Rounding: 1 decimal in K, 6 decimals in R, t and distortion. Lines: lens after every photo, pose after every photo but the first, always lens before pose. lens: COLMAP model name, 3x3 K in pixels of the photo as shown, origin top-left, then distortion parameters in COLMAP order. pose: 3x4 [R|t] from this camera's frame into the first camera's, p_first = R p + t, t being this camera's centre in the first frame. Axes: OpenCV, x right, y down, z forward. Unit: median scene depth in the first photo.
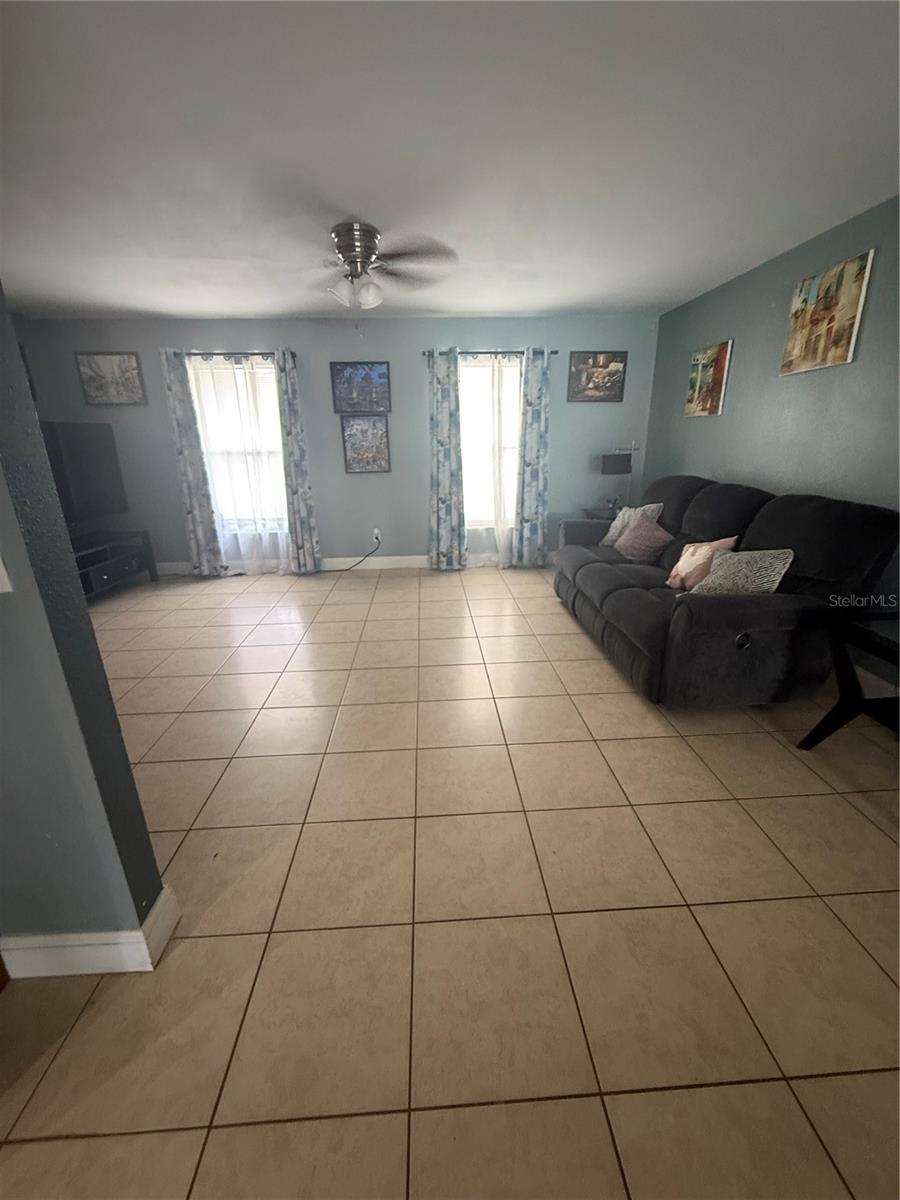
lens RADIAL K [[483.4, 0, 449.6], [0, 483.4, 596.6], [0, 0, 1]] dist [-0.001824, -0.000306]
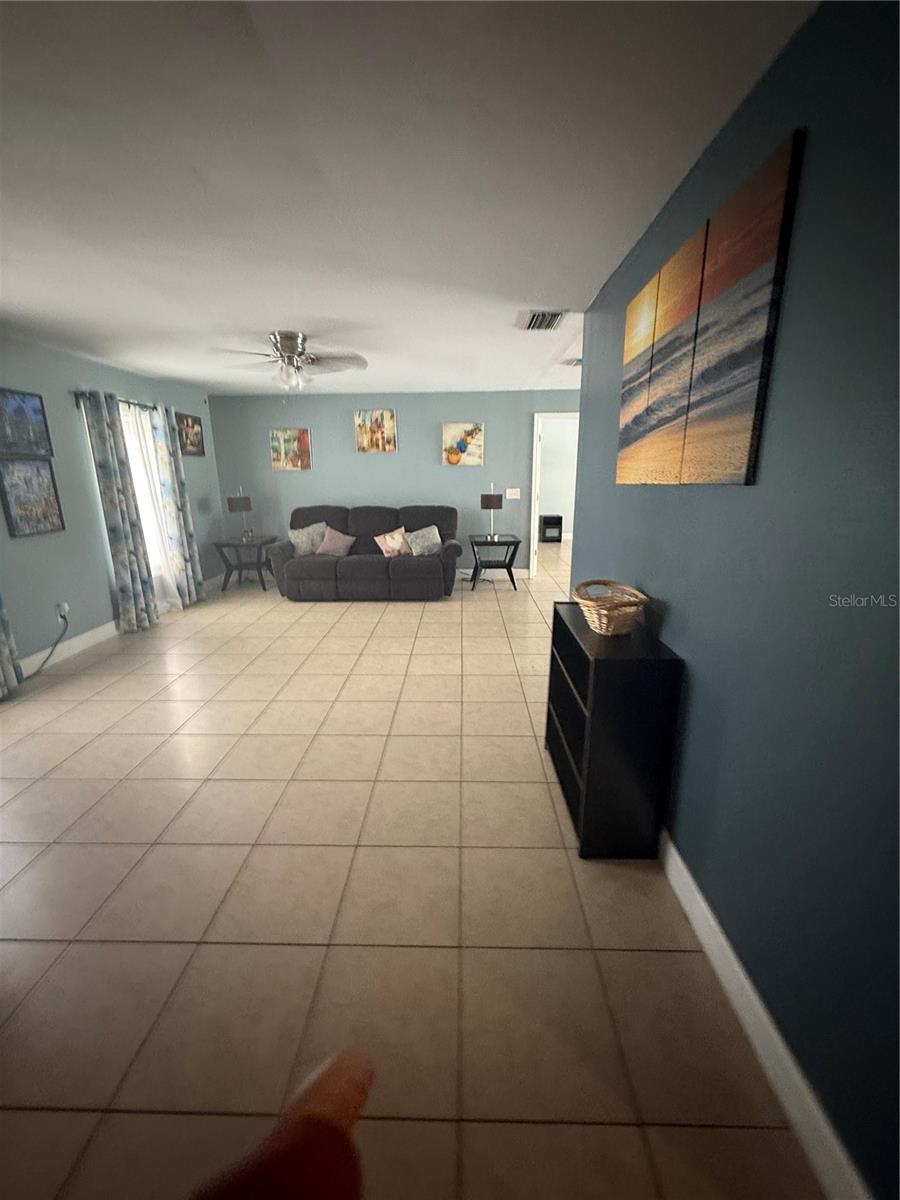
lens RADIAL K [[483.4, 0, 452.5], [0, 483.4, 598.4], [0, 0, 1]] dist [-0.001824, -0.000306]
pose [[0.072214, -0.239346, 0.968245, -0.930009], [0.319528, 0.925166, 0.204866, -0.119533], [-0.944821, 0.294588, 0.143287, 0.337675]]
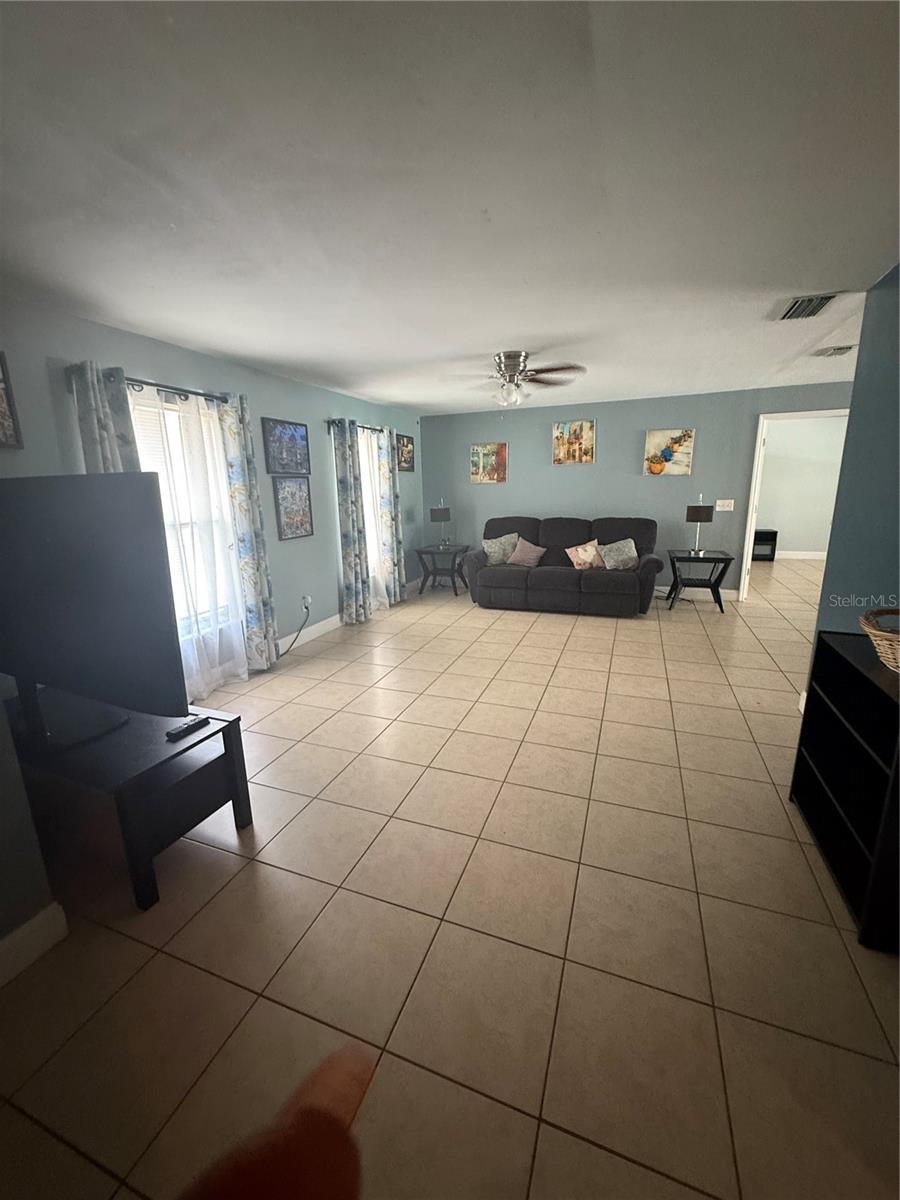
lens RADIAL K [[483.4, 0, 447.2], [0, 483.4, 597.3], [0, 0, 1]] dist [-0.001824, -0.000306]
pose [[0.408668, -0.198270, 0.890887, -0.946982], [0.302091, 0.950483, 0.072957, -0.138993], [-0.861238, 0.239313, 0.448328, 0.398638]]
